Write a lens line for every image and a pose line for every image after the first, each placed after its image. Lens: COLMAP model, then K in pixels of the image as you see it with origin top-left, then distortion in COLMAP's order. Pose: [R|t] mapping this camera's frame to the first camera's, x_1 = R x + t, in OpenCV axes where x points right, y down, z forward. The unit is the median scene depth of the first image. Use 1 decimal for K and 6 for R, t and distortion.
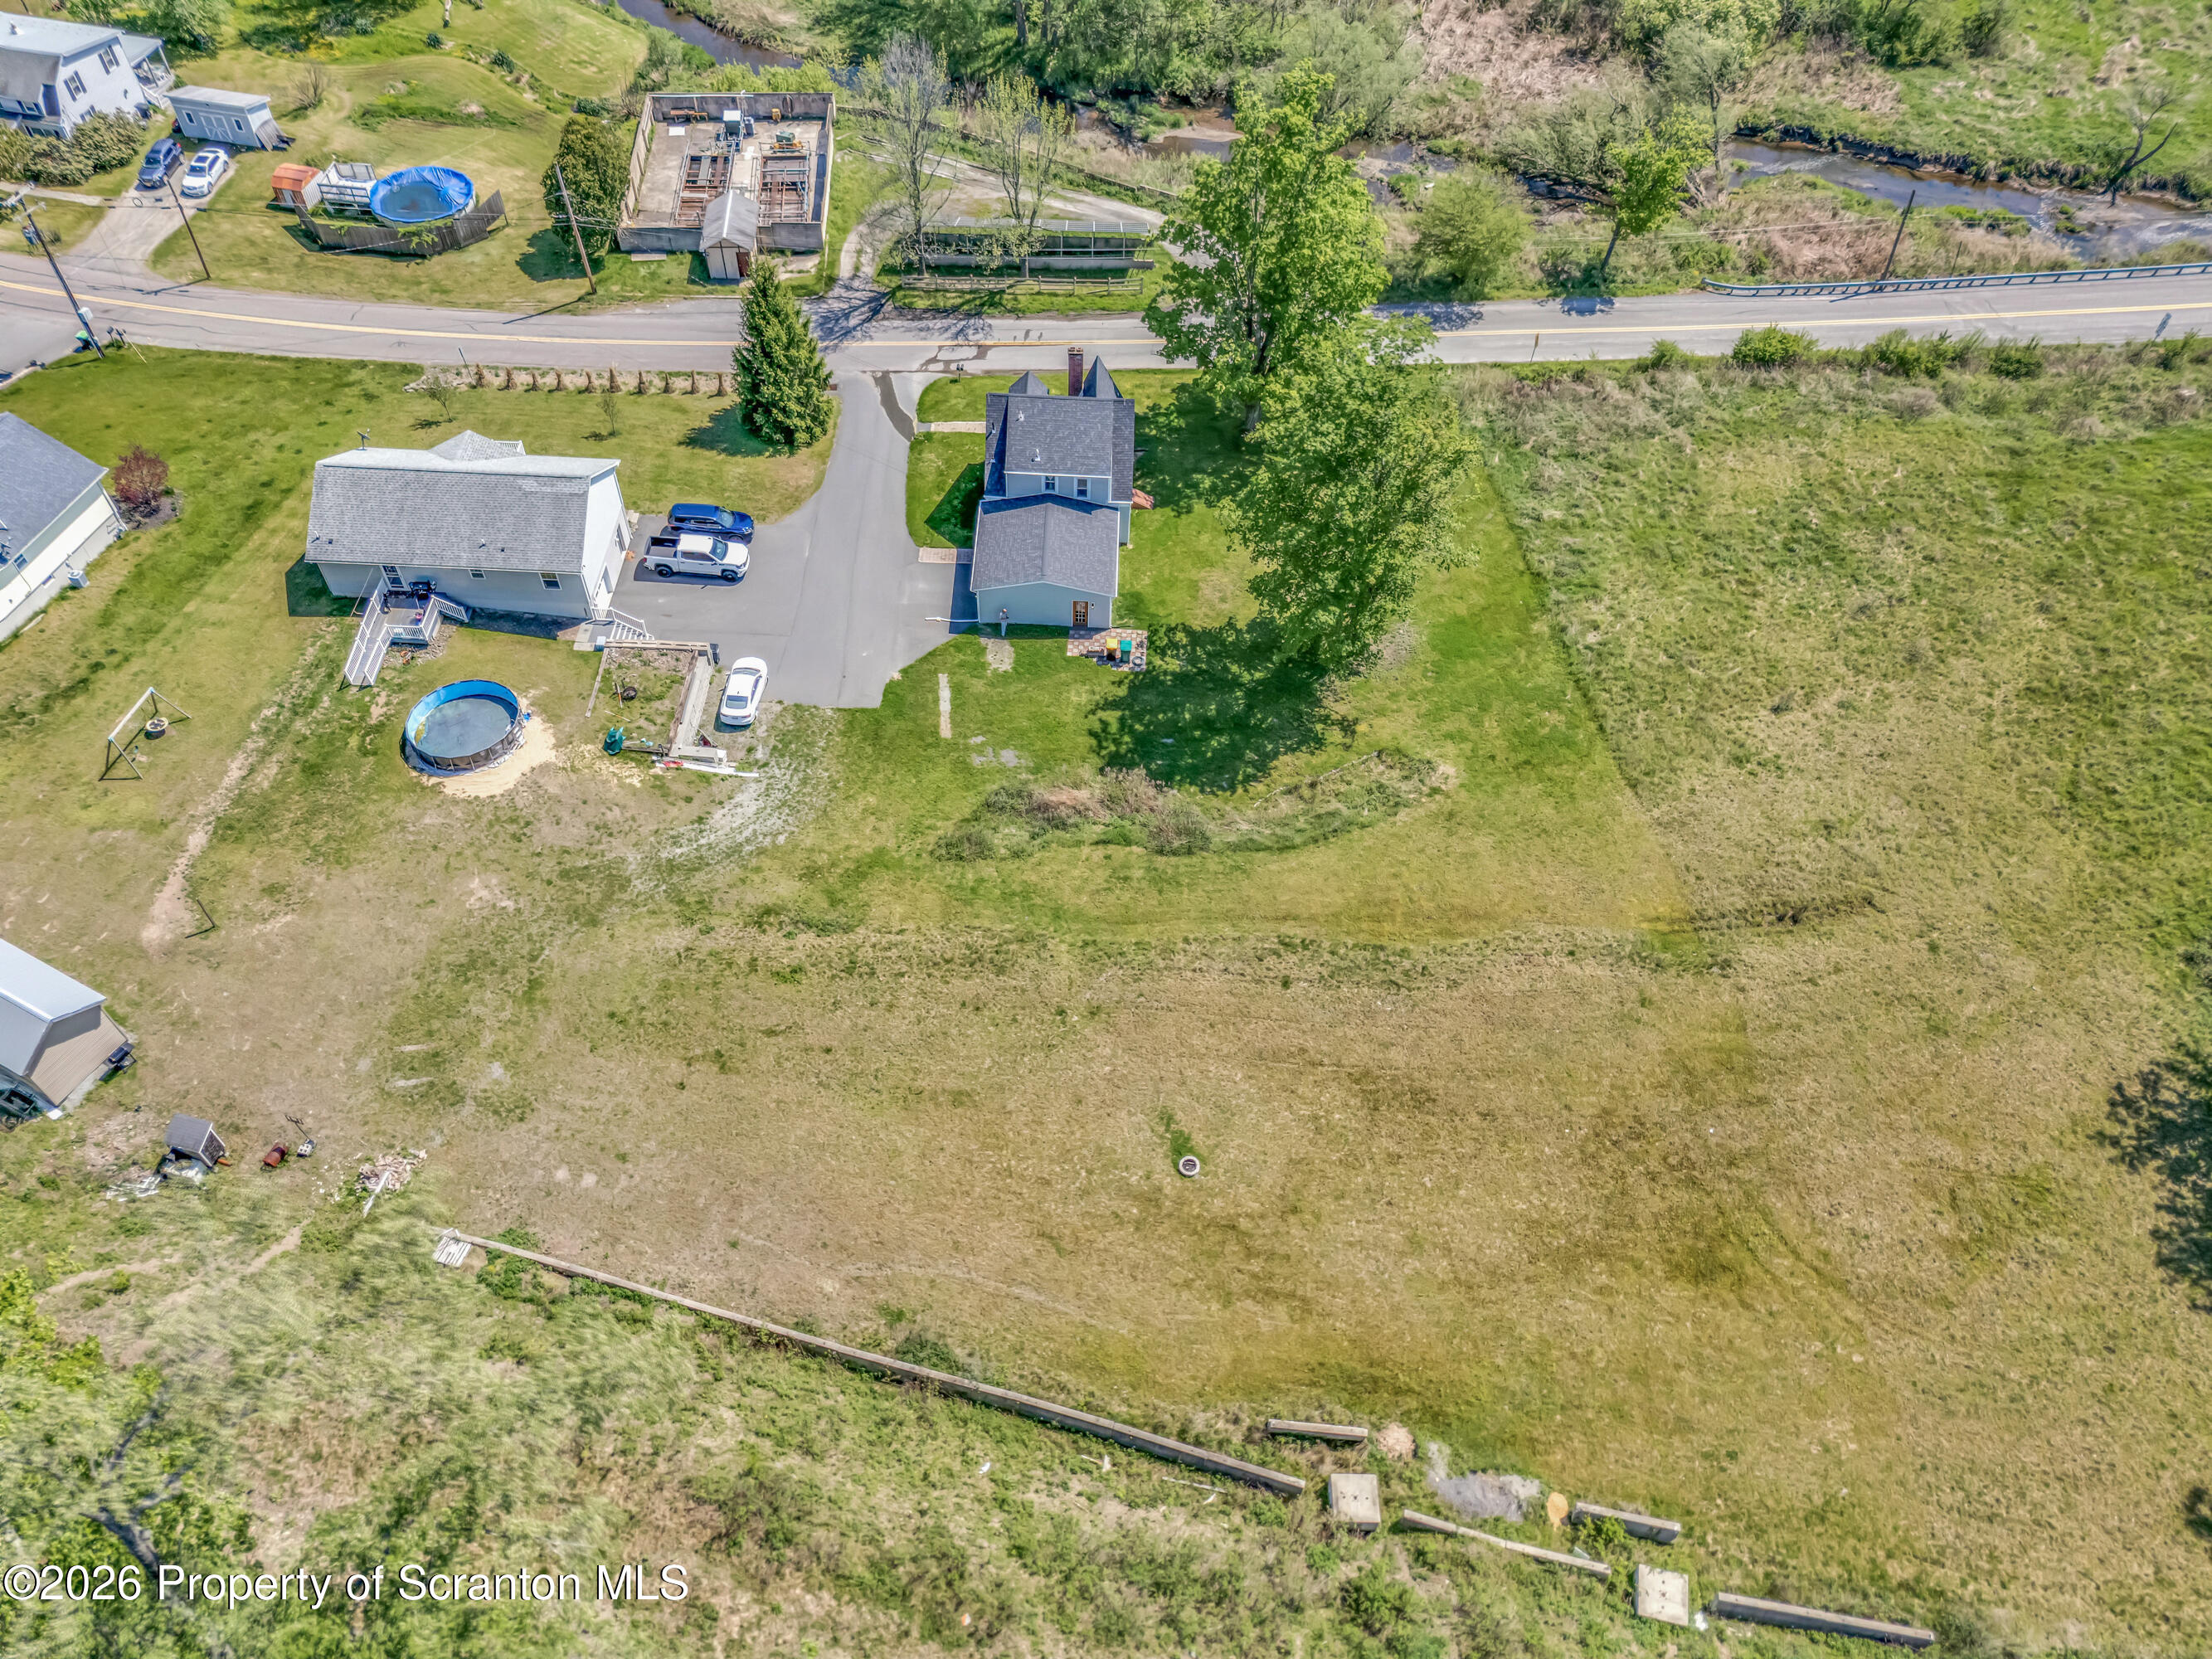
lens RADIAL K [[1675.9, 0, 1098.1], [0, 1675.9, 816.8], [0, 0, 1]] dist [0.068664, -0.058222]
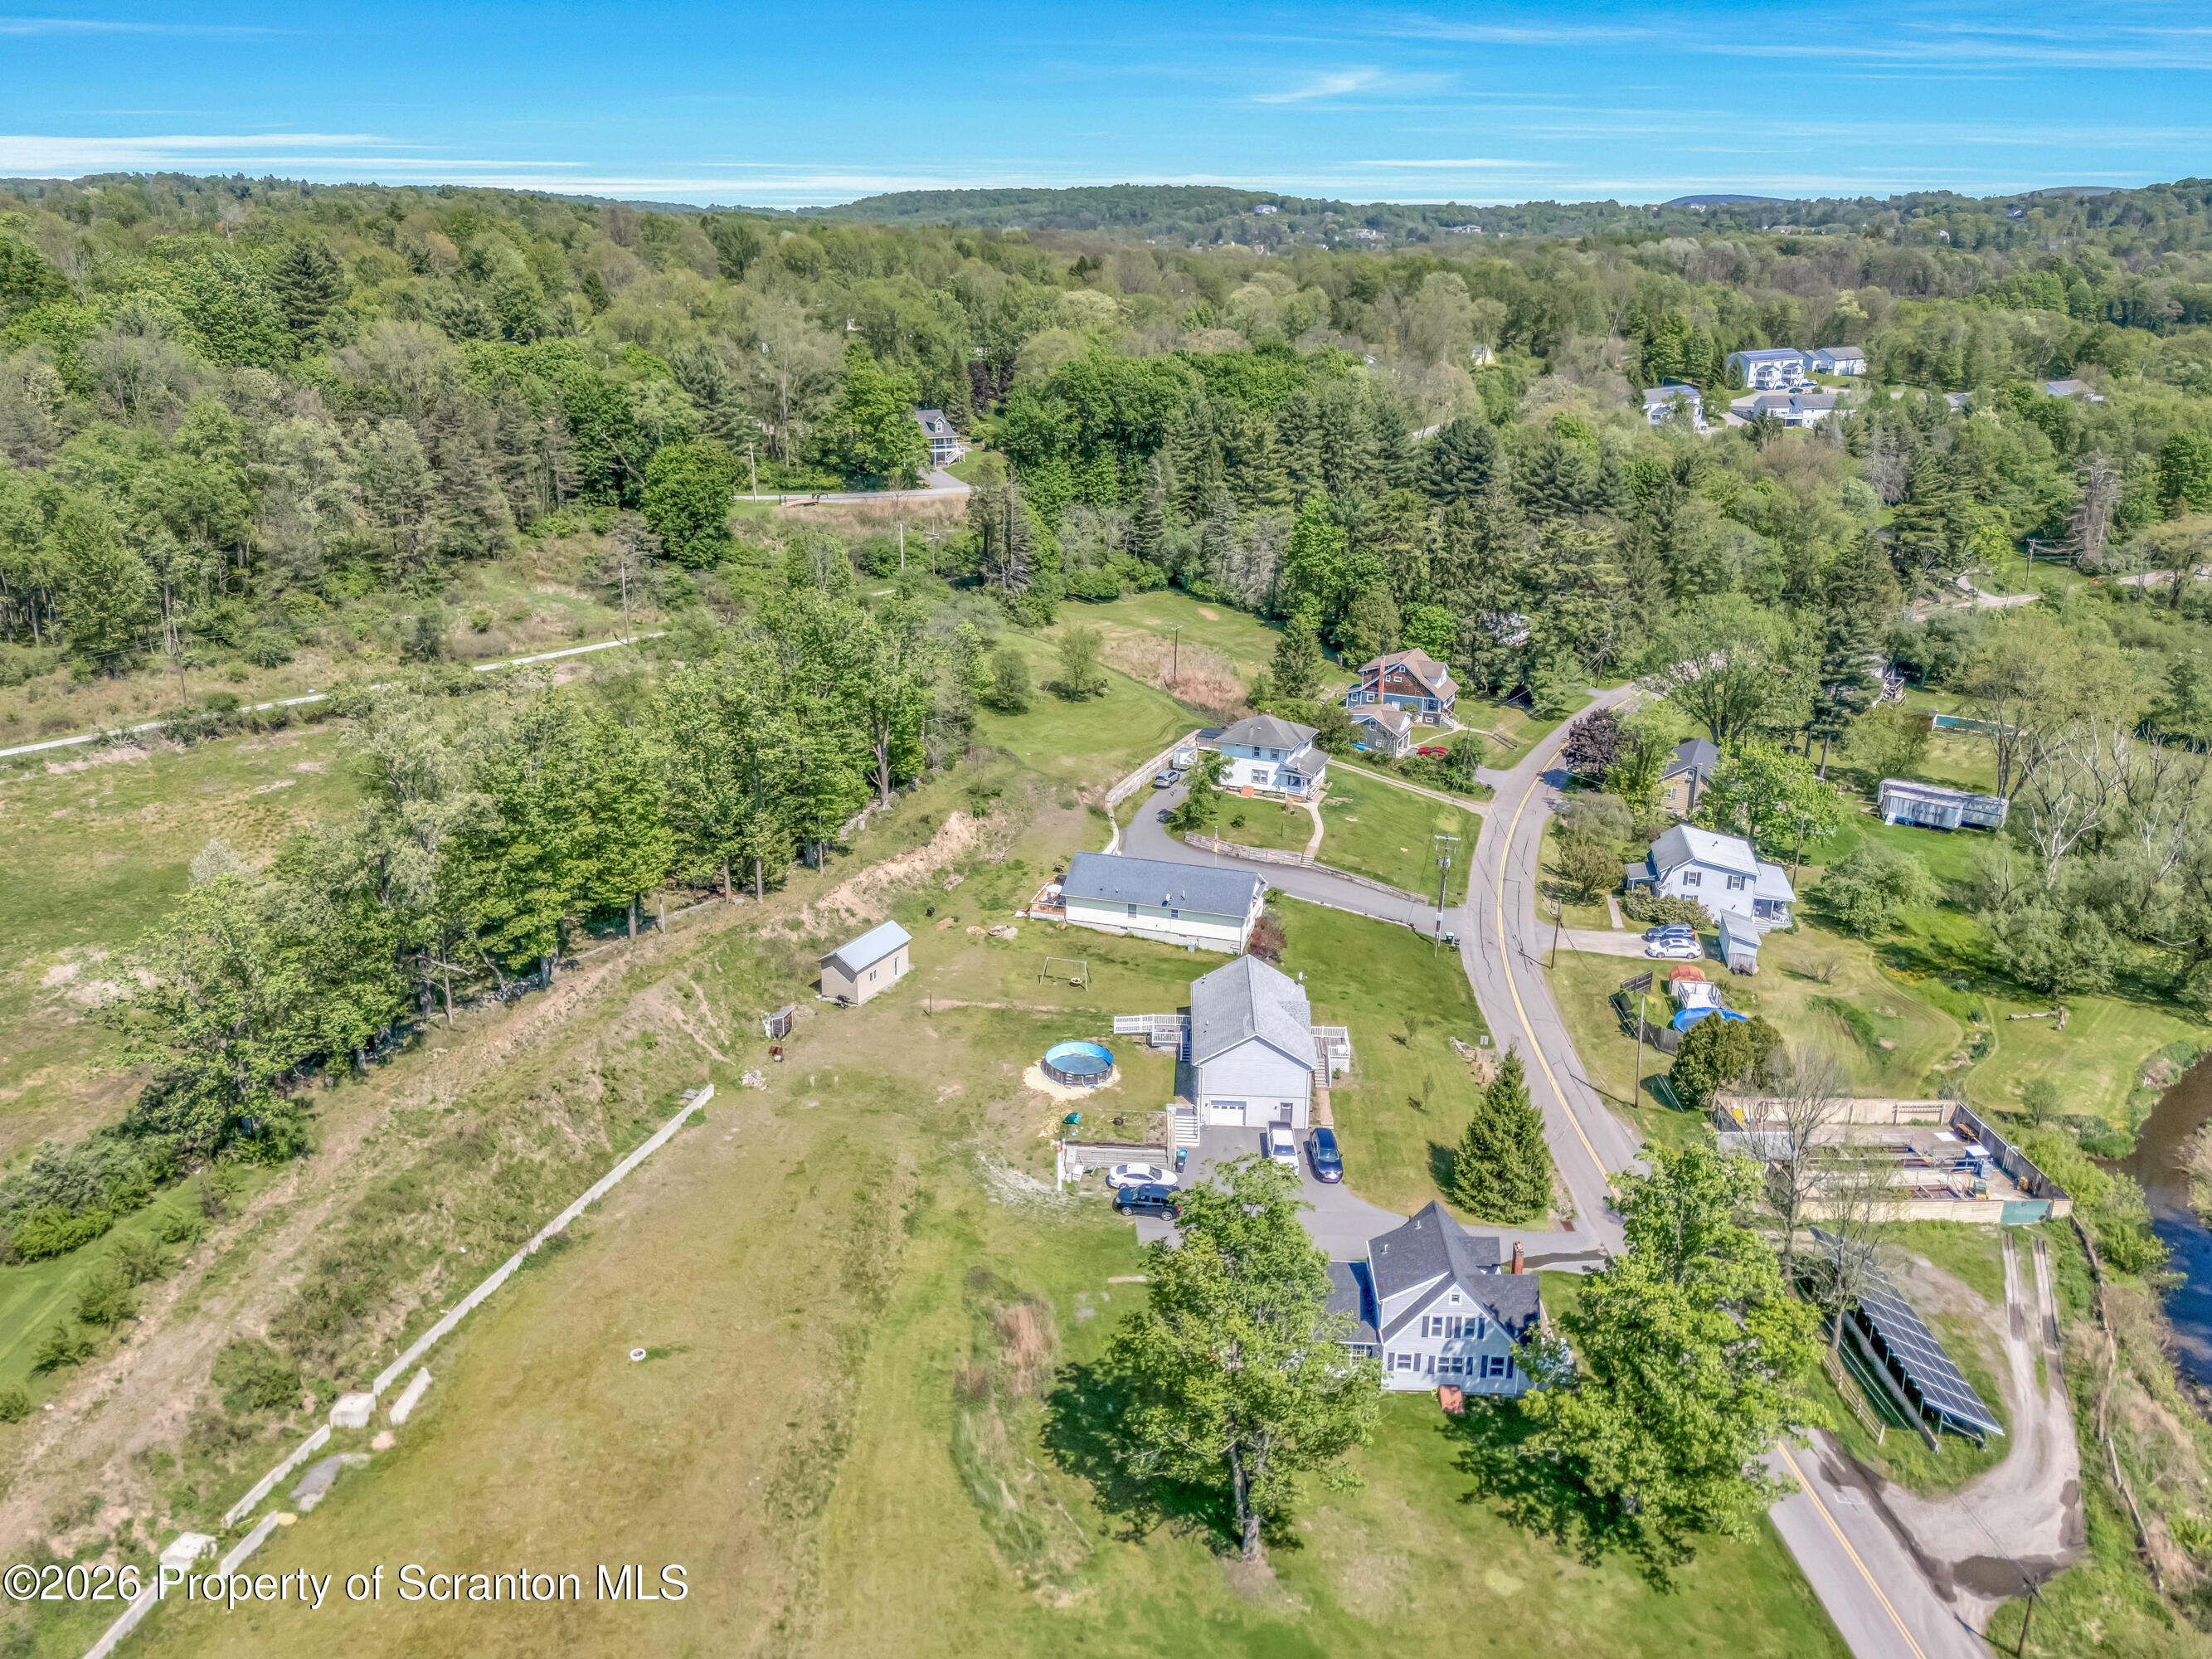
lens RADIAL K [[1675.9, 0, 1098.1], [0, 1675.9, 816.8], [0, 0, 1]] dist [0.068664, -0.058222]
pose [[-0.015758, 0.308597, -0.951062, 0.966233], [-0.775574, 0.596555, 0.206418, -0.495468], [0.631061, 0.740871, 0.229940, 0.474564]]
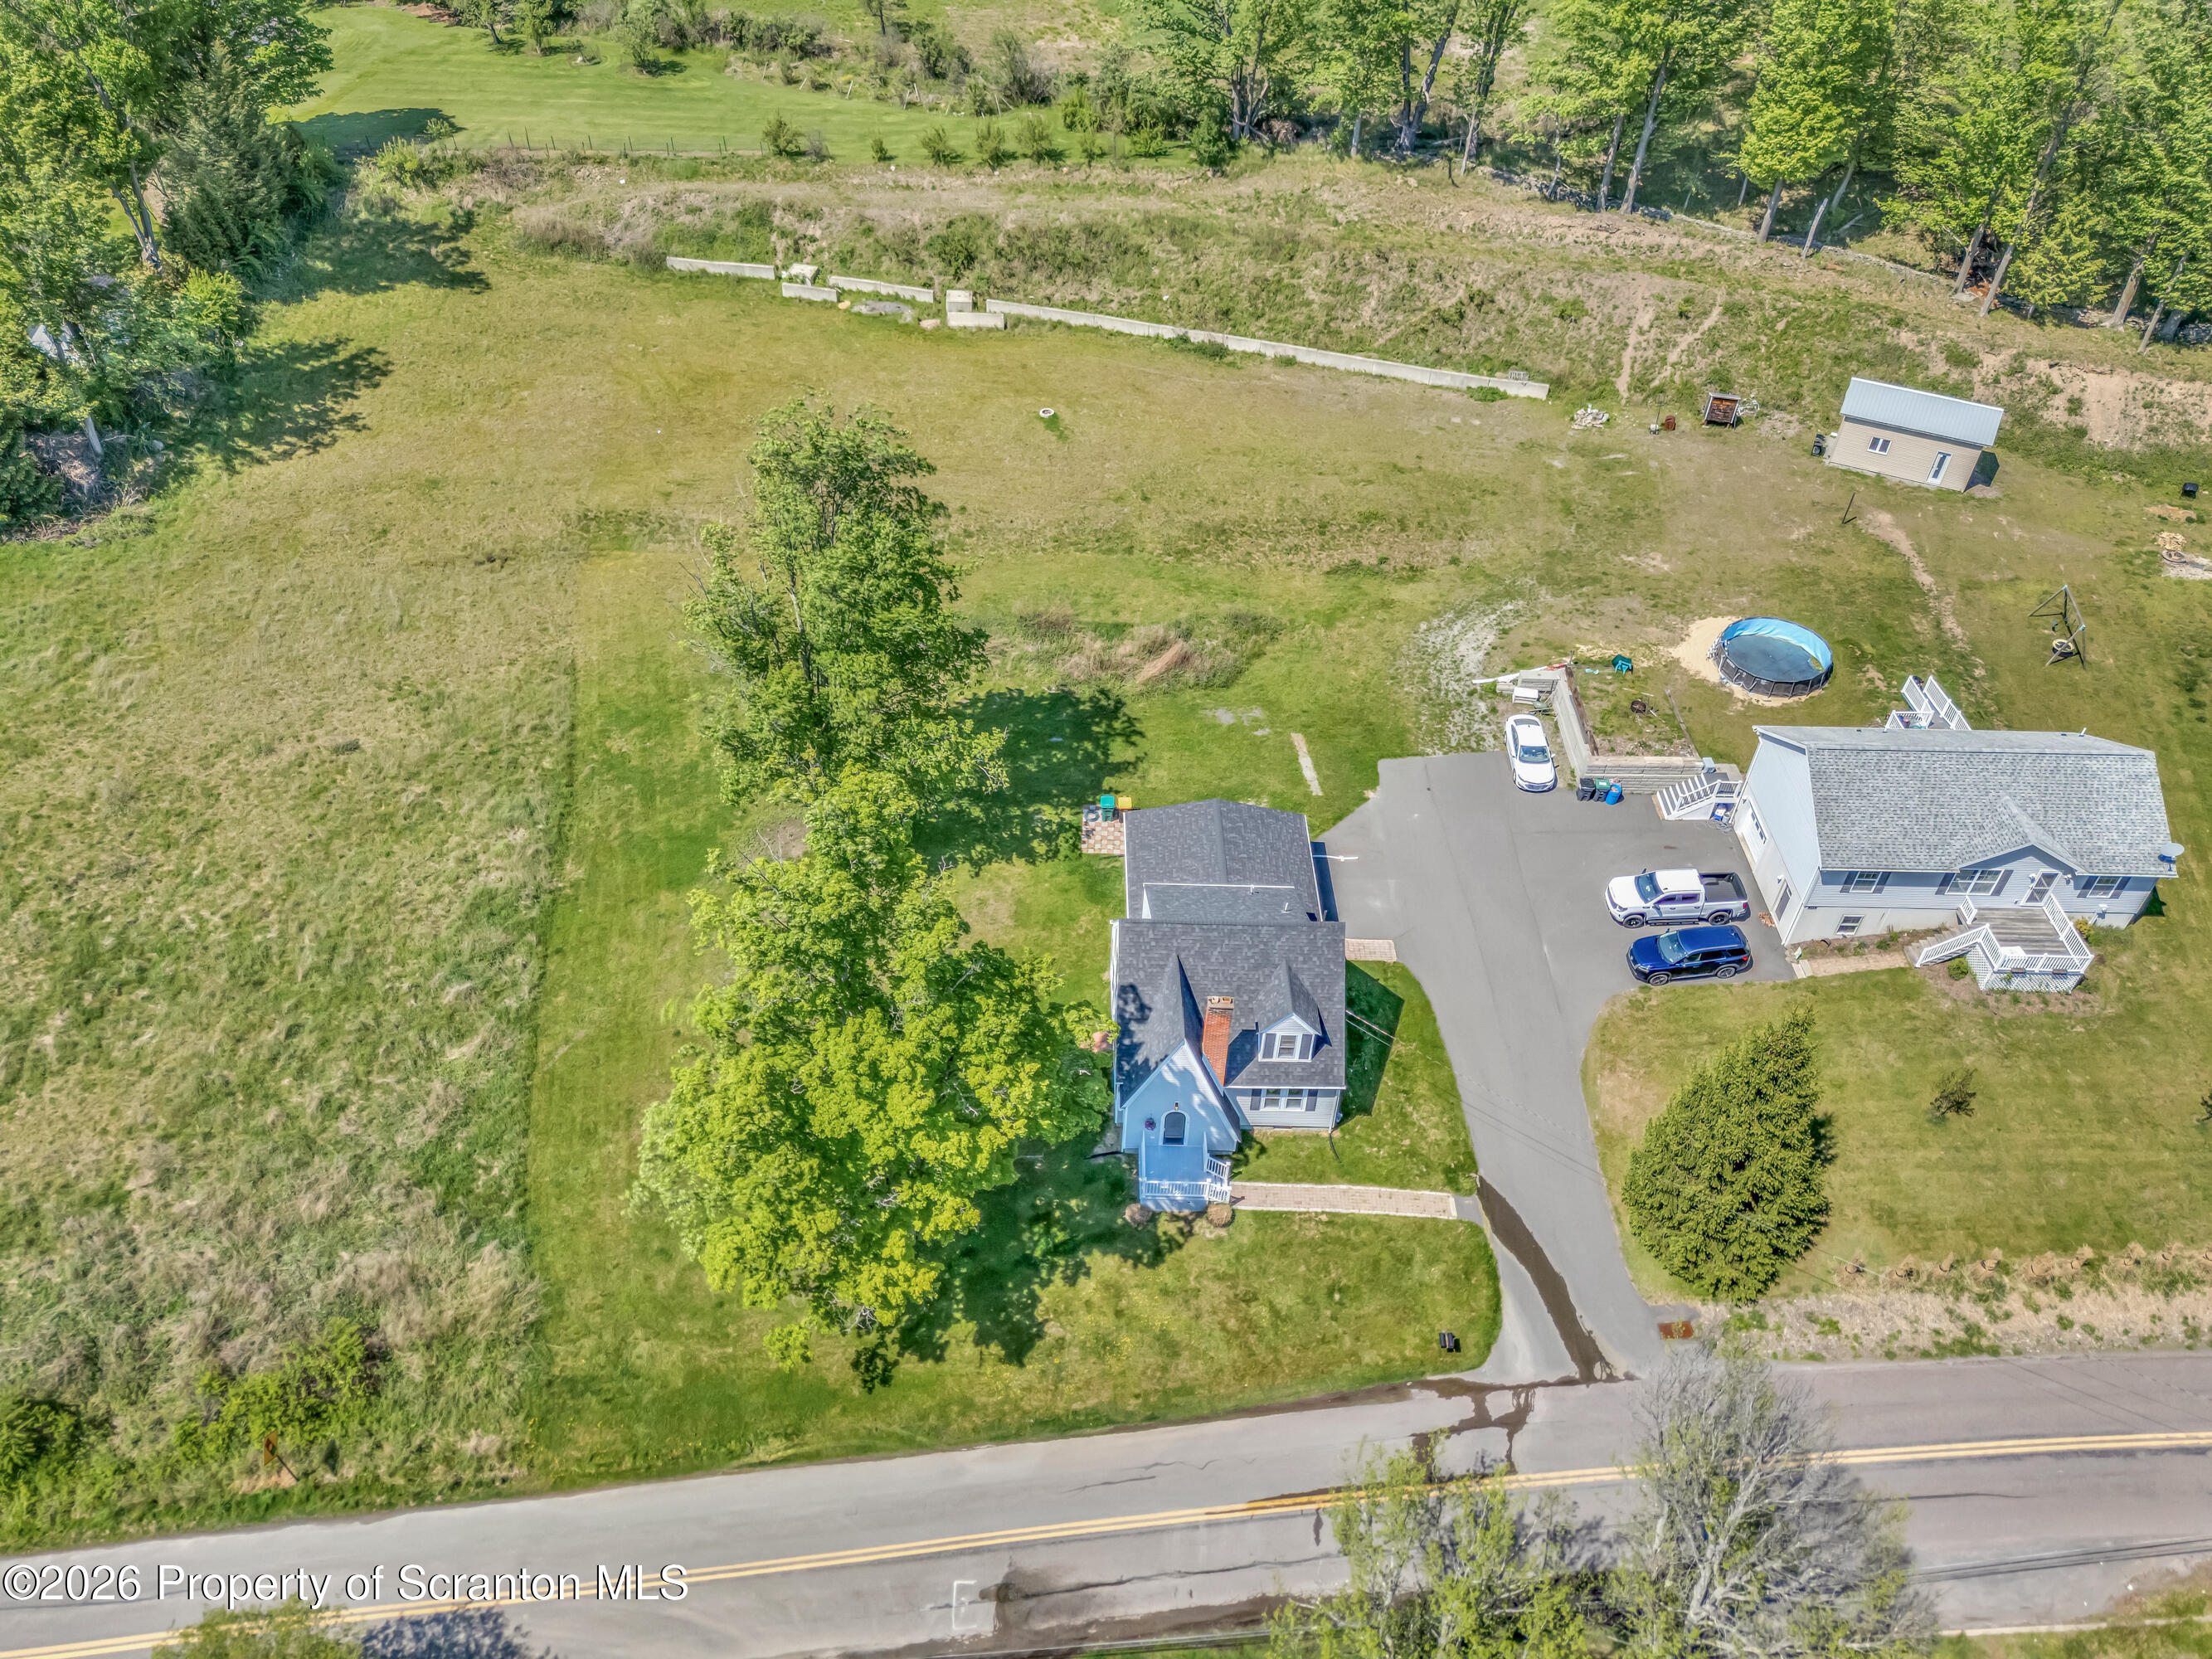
lens RADIAL K [[1675.9, 0, 1098.1], [0, 1675.9, 816.8], [0, 0, 1]] dist [0.068664, -0.058222]
pose [[-0.997385, -0.016564, -0.070353, 0.083996], [-0.069693, -0.037534, 0.996862, -0.976948], [-0.019152, 0.999158, 0.036282, 1.023815]]
